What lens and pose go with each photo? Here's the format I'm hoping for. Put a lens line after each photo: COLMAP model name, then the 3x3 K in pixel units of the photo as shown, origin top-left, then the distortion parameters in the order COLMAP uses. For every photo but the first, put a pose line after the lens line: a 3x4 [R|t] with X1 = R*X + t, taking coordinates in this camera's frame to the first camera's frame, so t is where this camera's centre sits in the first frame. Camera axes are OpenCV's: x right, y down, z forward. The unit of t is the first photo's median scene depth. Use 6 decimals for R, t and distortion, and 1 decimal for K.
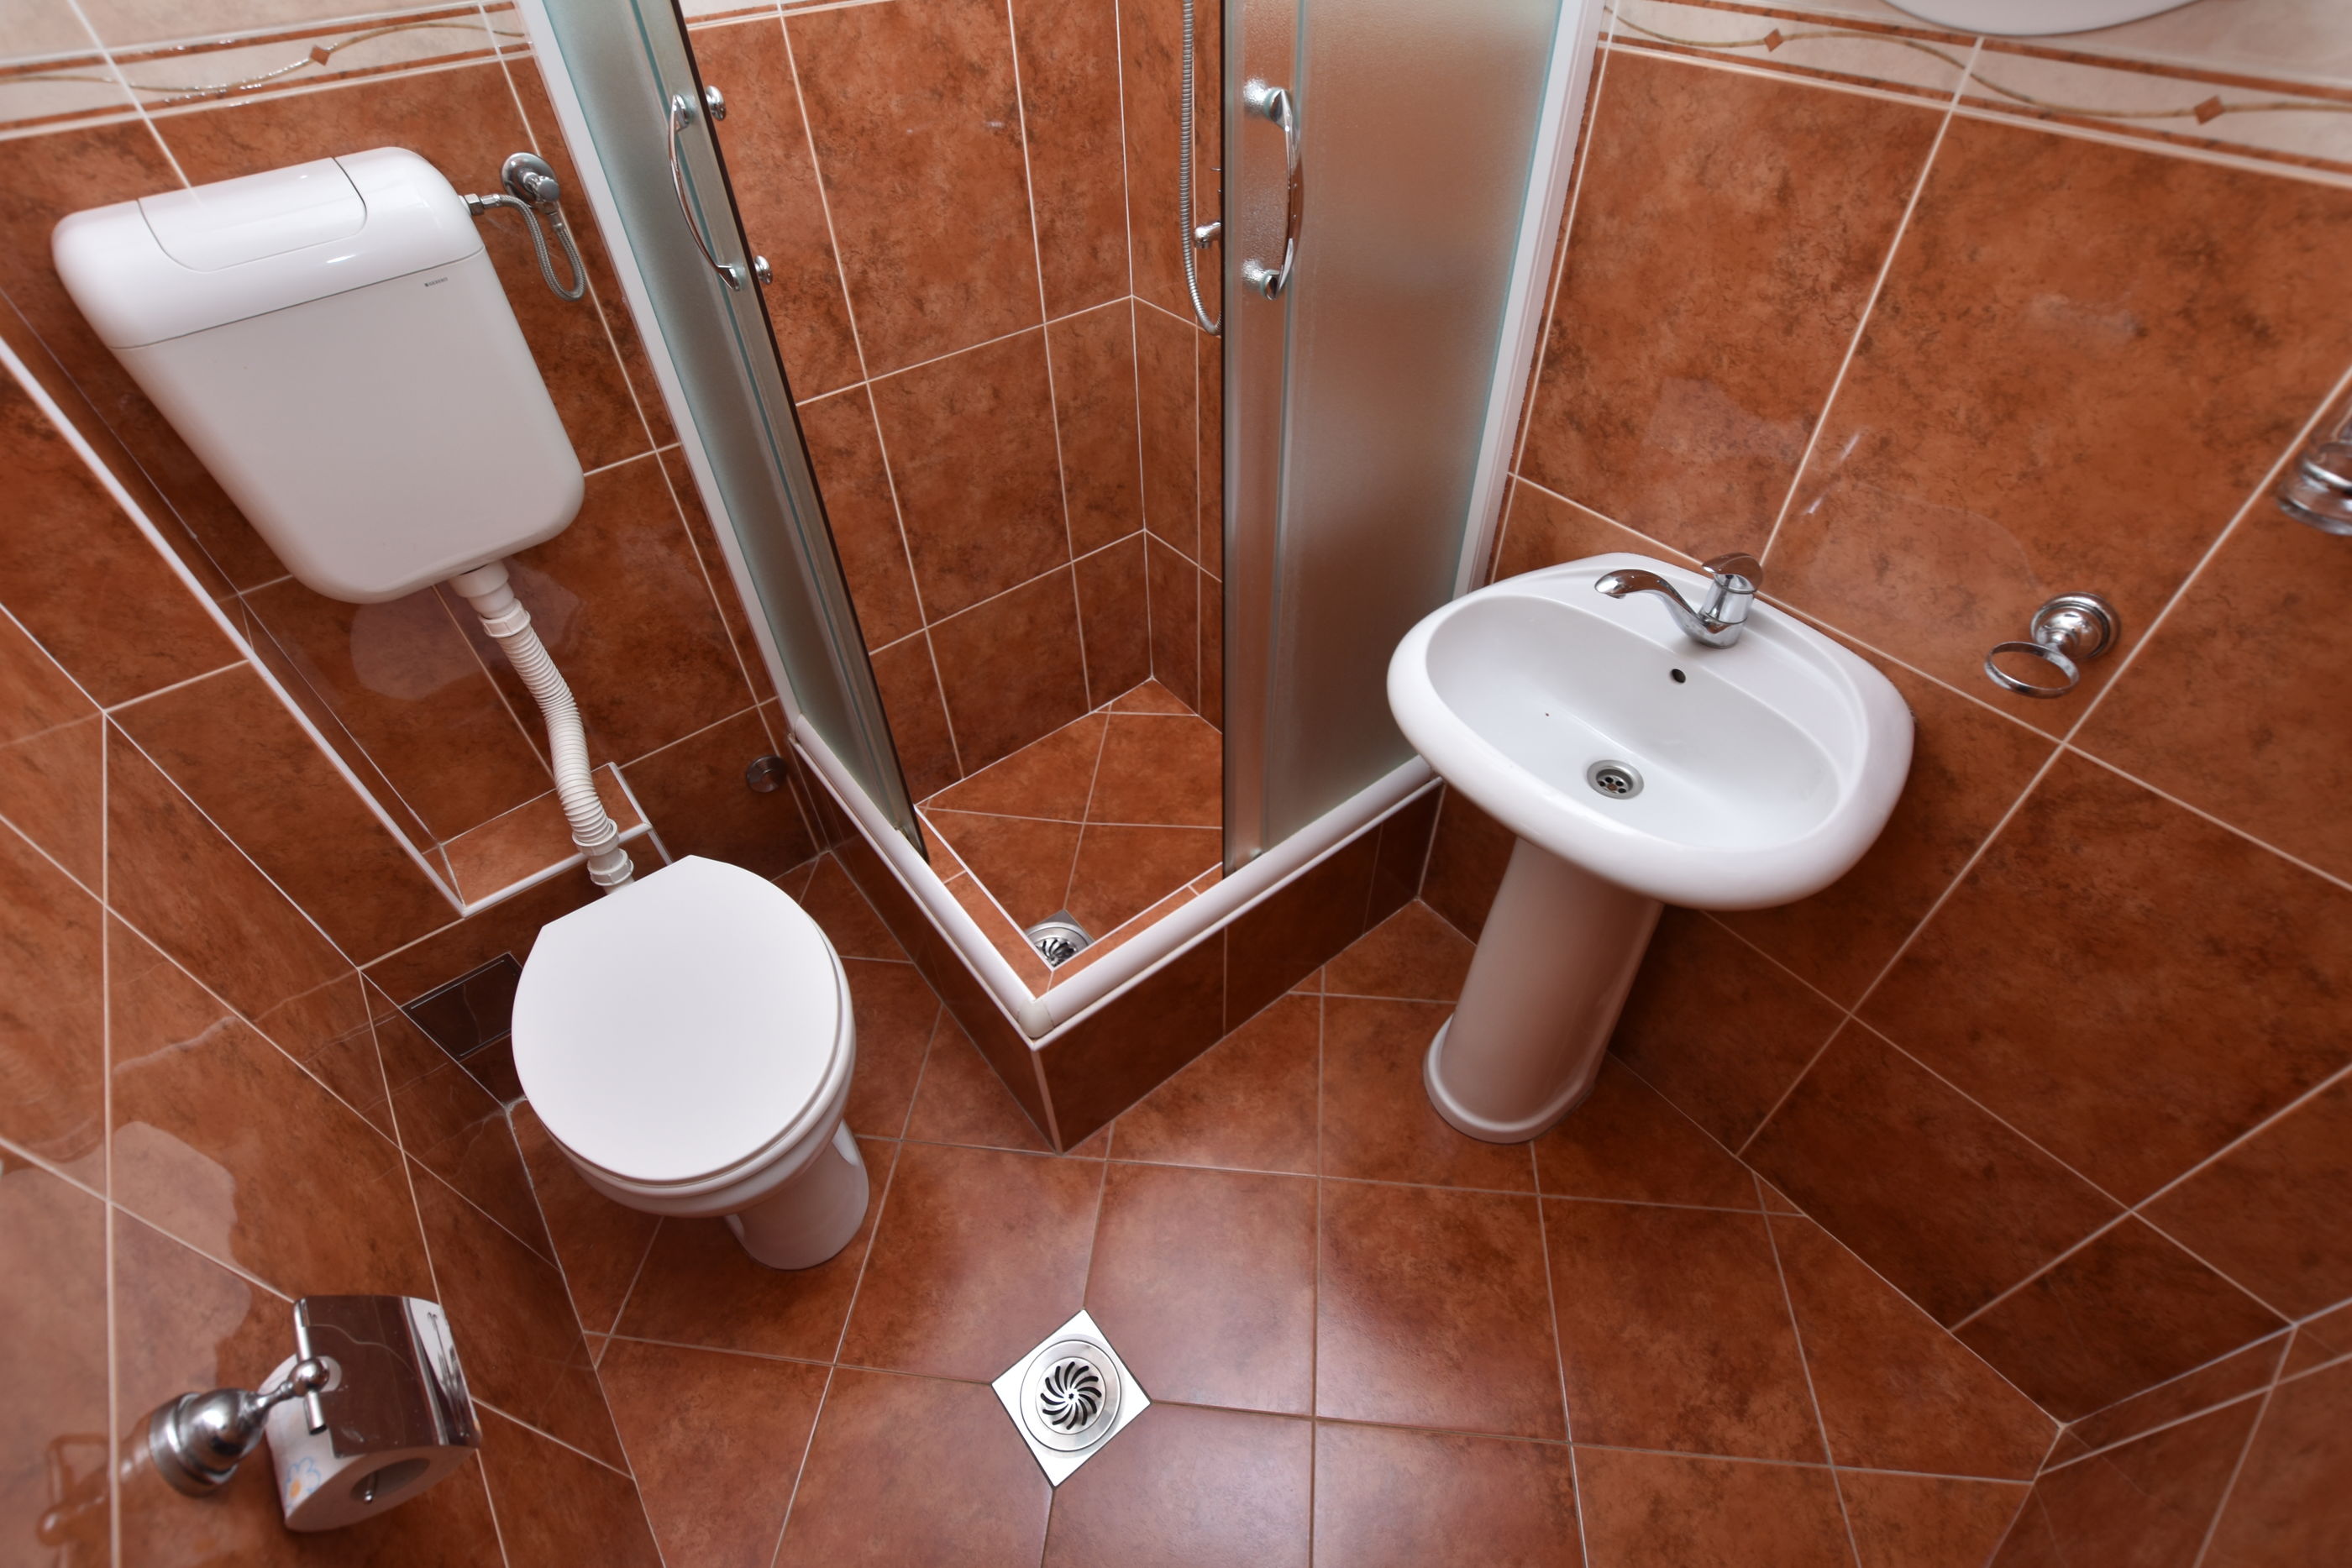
lens RADIAL K [[1041.8, 0, 1180.5], [0, 1041.8, 786.4], [0, 0, 1]] dist [-0.031536, 0.004217]
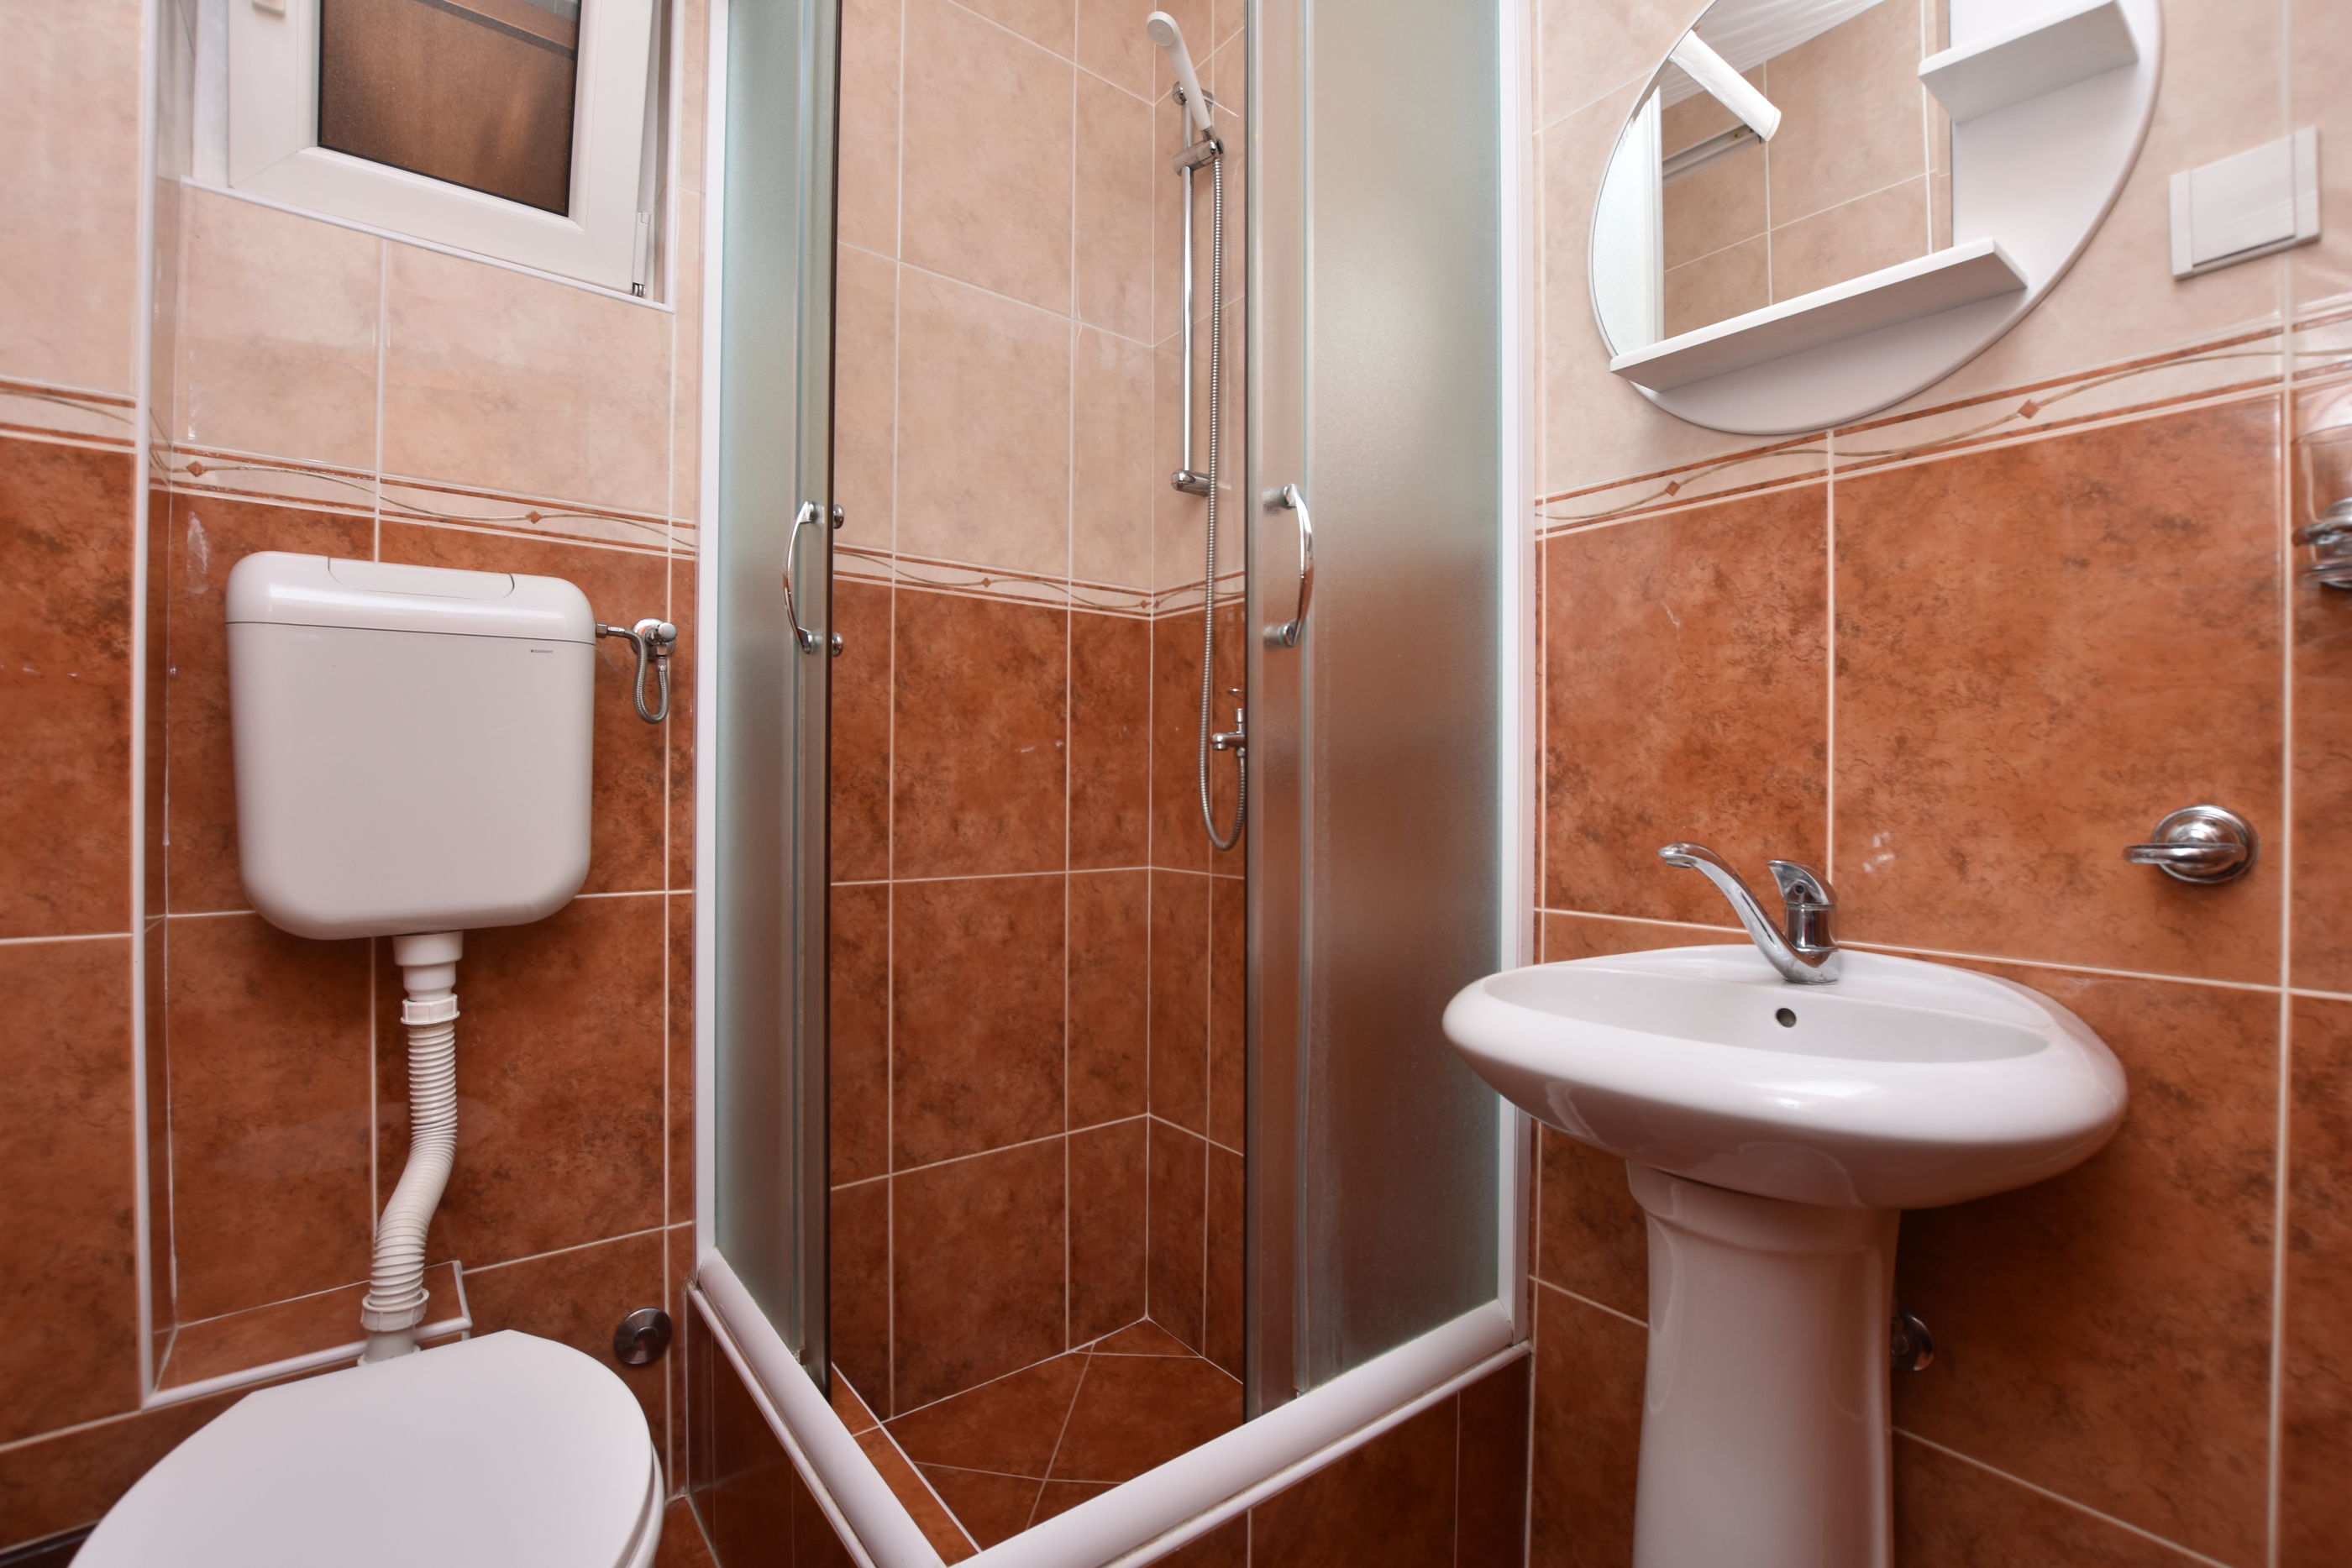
lens RADIAL K [[1041.8, 0, 1180.5], [0, 1041.8, 786.4], [0, 0, 1]] dist [-0.031536, 0.004217]
pose [[0.999511, 0.030044, -0.008689, -0.009518], [-0.027332, 0.704051, -0.709623, 0.281929], [-0.015202, 0.709513, 0.704528, 0.211502]]
